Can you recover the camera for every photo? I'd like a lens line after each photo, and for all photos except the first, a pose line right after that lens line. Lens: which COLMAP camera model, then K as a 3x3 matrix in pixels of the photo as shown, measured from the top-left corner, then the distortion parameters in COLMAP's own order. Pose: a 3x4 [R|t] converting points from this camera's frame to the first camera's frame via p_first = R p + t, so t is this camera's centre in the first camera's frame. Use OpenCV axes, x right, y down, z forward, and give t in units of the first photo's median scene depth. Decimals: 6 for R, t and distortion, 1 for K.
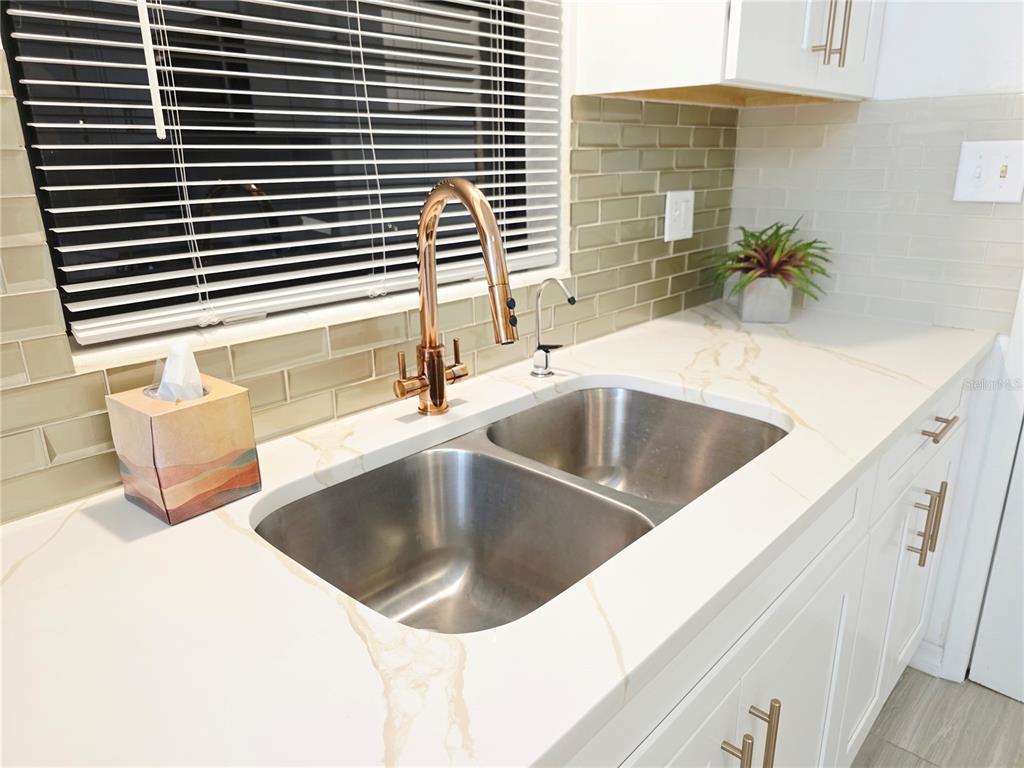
lens RADIAL K [[692.1, 0, 517.3], [0, 692.1, 383.2], [0, 0, 1]] dist [0.055964, -0.058790]
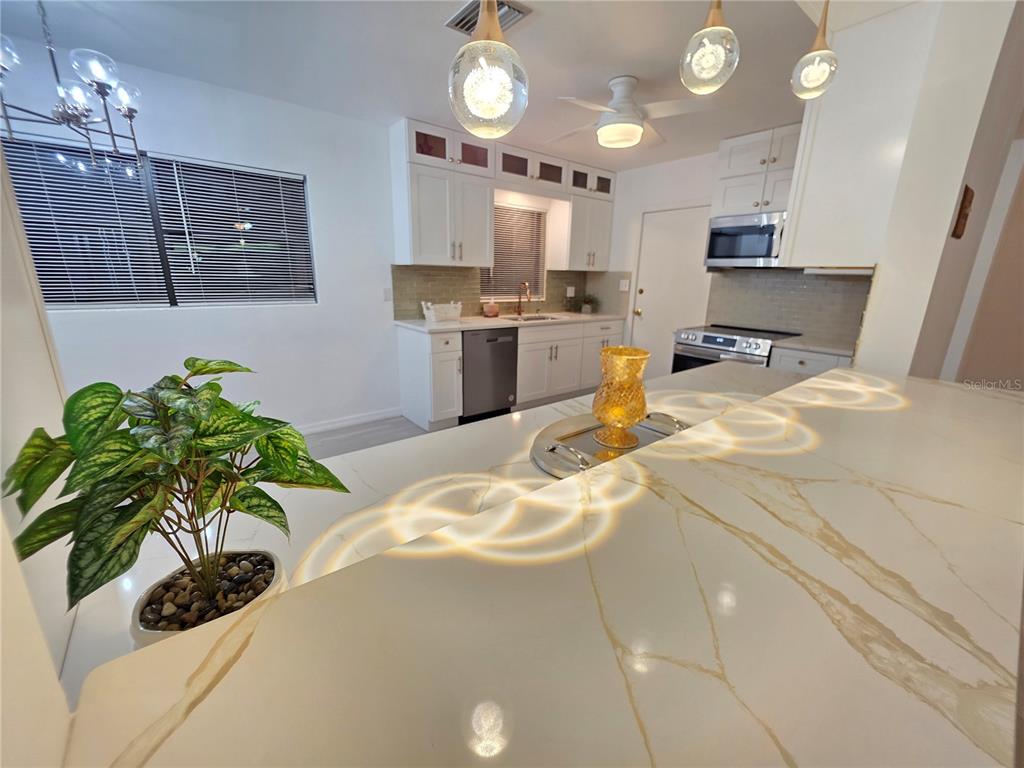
lens RADIAL K [[414.7, 0, 512.0], [0, 414.7, 384.0], [0, 0, 1]] dist [-0.000365, -0.000033]
pose [[0.987131, 0.074505, -0.141496, 0.334438], [-0.081876, 0.995534, -0.046999, 0.696727], [0.137363, 0.057979, 0.988822, -2.305892]]
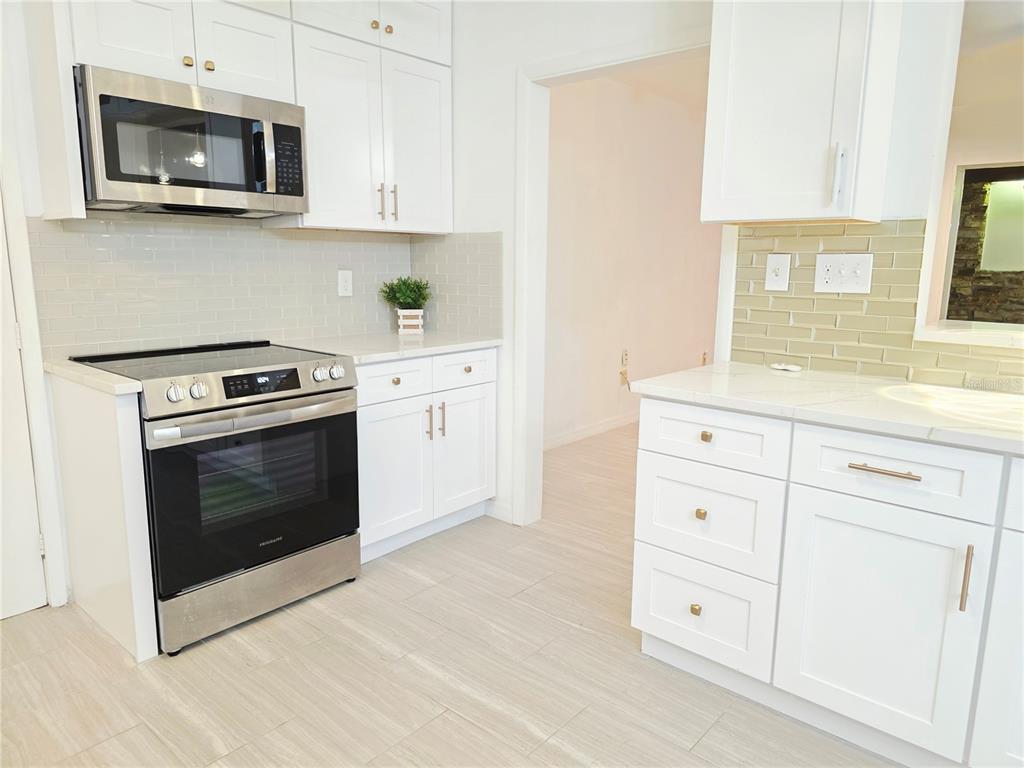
lens RADIAL K [[692.1, 0, 517.3], [0, 692.1, 383.2], [0, 0, 1]] dist [0.055964, -0.058790]
pose [[-0.032438, -0.165607, 0.985658, -0.503032], [0.300270, 0.939006, 0.167650, 0.157207], [-0.953303, 0.301402, 0.019267, -0.457554]]
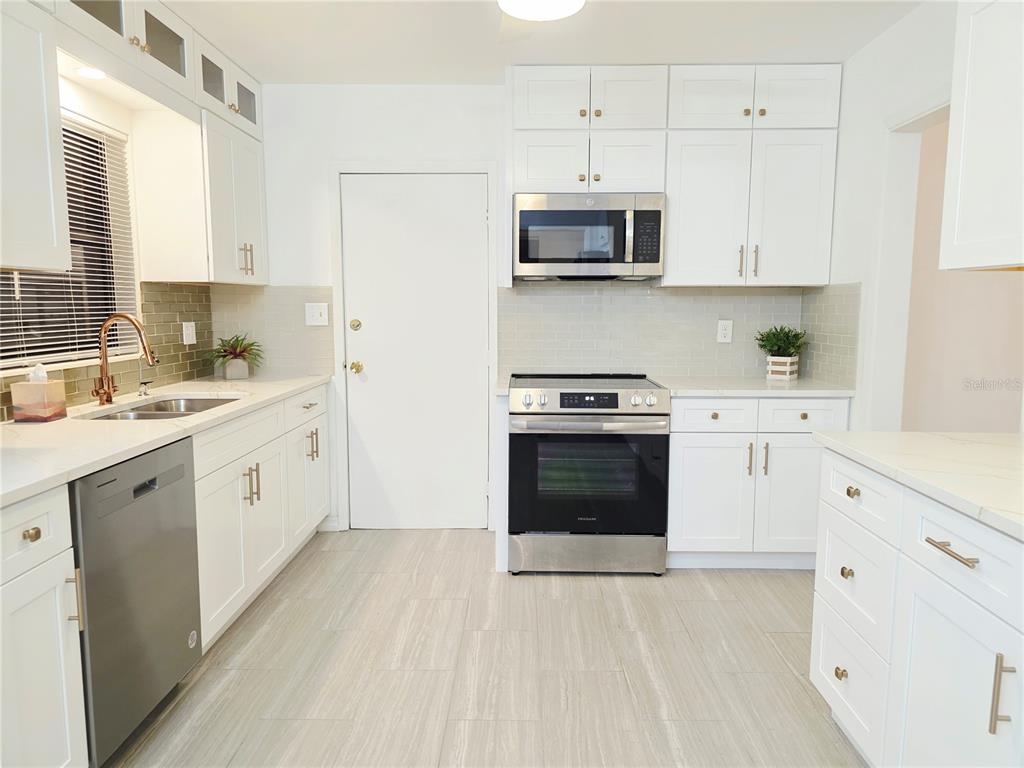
lens RADIAL K [[692.1, 0, 517.3], [0, 692.1, 383.2], [0, 0, 1]] dist [0.055964, -0.058790]
pose [[0.741362, -0.061776, 0.668256, -0.535909], [0.196041, 0.972257, -0.127608, 0.438718], [-0.641834, 0.225610, 0.732905, -1.366133]]
